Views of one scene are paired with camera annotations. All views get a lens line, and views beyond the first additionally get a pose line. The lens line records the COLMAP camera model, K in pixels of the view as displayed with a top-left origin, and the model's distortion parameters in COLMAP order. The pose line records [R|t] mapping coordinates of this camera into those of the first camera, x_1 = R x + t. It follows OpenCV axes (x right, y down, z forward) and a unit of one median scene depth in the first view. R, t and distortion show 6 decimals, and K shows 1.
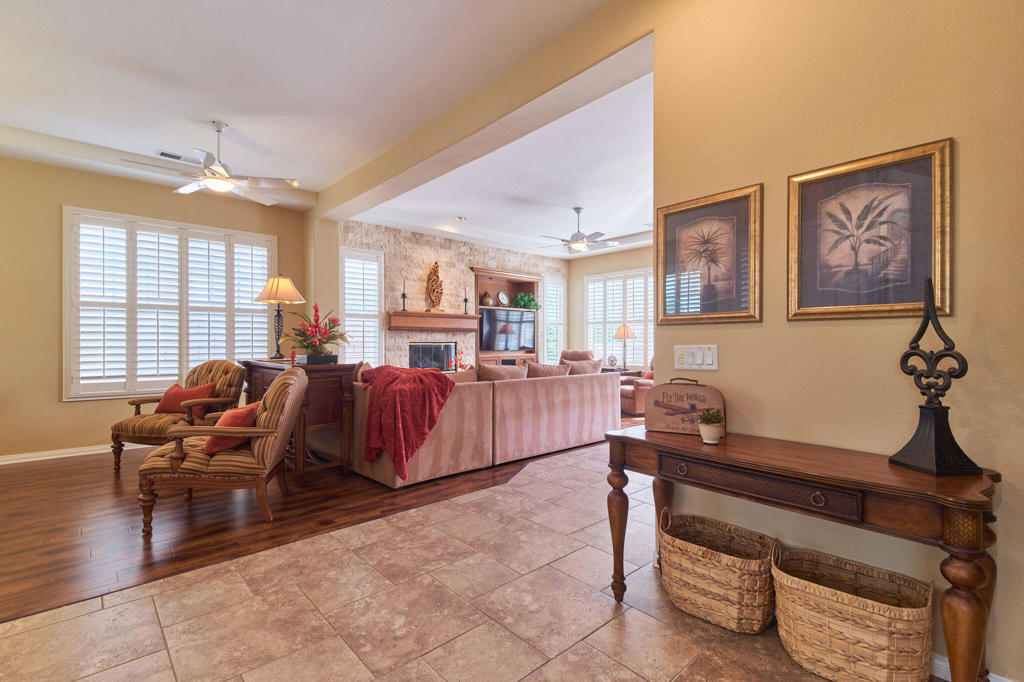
lens RADIAL K [[464.9, 0, 514.8], [0, 464.9, 332.0], [0, 0, 1]] dist [0.054908, -0.030558]
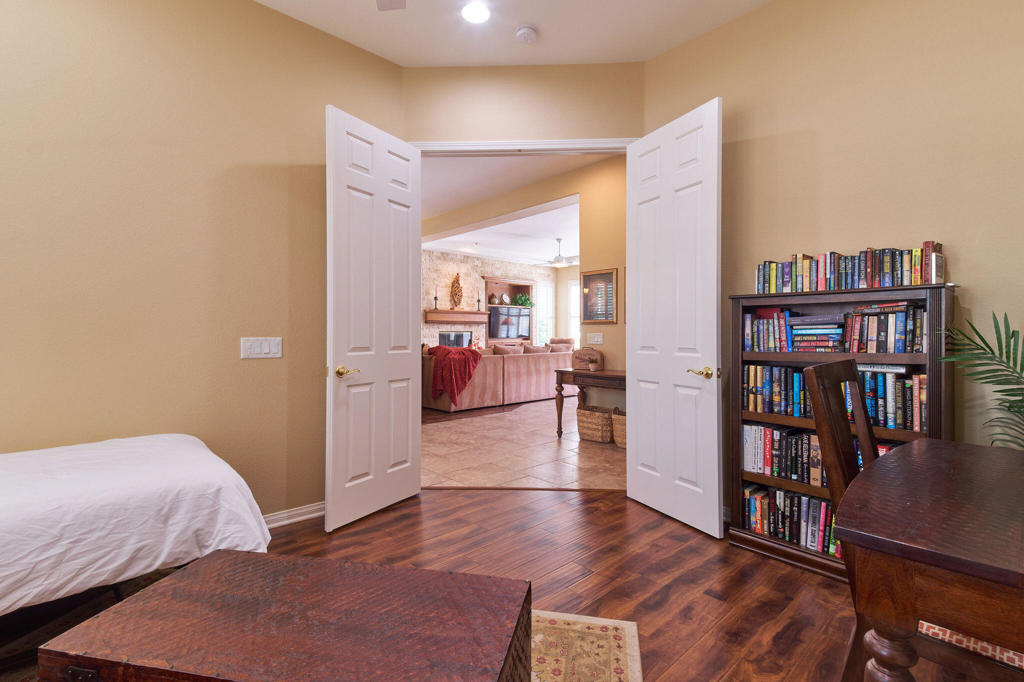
lens RADIAL K [[471.7, 0, 515.5], [0, 471.7, 326.4], [0, 0, 1]] dist [0.061009, -0.031221]
pose [[0.999978, 0.001695, 0.006400, -0.007421], [-0.001769, 0.999932, 0.011495, -0.010351], [-0.006380, -0.011506, 0.999913, -0.420528]]
